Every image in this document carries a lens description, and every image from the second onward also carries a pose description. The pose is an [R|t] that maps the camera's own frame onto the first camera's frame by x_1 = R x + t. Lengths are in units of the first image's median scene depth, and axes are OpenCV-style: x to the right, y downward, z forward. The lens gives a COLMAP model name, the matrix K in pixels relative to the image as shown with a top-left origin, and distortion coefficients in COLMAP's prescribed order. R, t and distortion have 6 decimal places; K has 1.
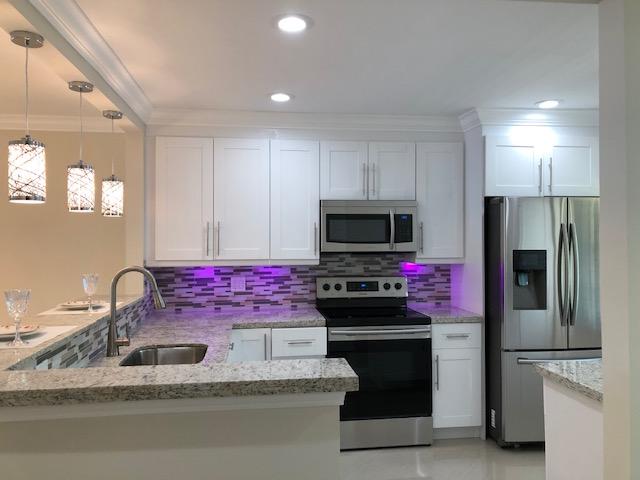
lens RADIAL K [[518.2, 0, 309.1], [0, 518.2, 237.3], [0, 0, 1]] dist [0.065378, -0.210309]
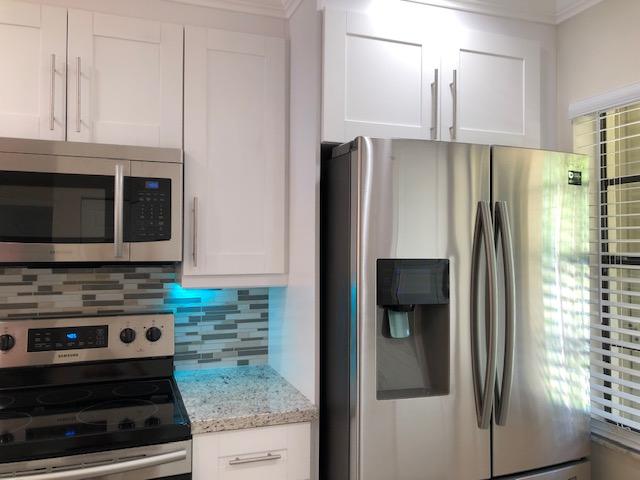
lens RADIAL K [[519.4, 0, 319.7], [0, 519.4, 238.8], [0, 0, 1]] dist [0.012863, -0.014196]
pose [[0.970574, 0.010595, 0.240571, 0.220104], [-0.008919, 0.999928, -0.008056, 0.009957], [-0.240639, 0.005674, 0.970598, 0.541669]]
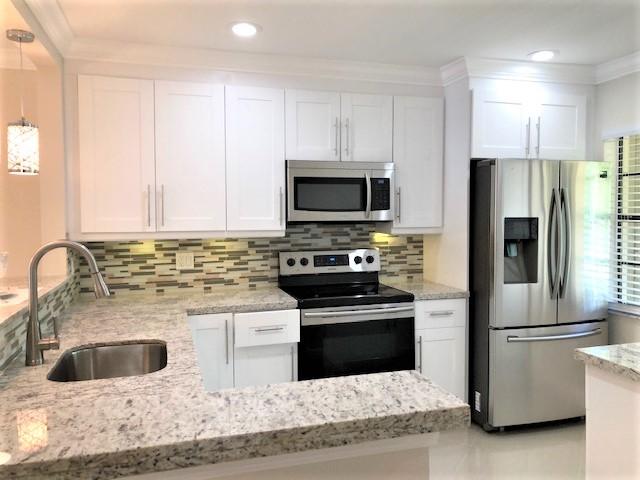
lens RADIAL K [[519.4, 0, 319.7], [0, 519.4, 238.8], [0, 0, 1]] dist [0.012863, -0.014196]
pose [[0.984571, -0.010968, 0.174643, -0.074485], [0.001202, 0.998434, 0.055927, 0.009135], [-0.174983, -0.054854, 0.983042, 0.151639]]
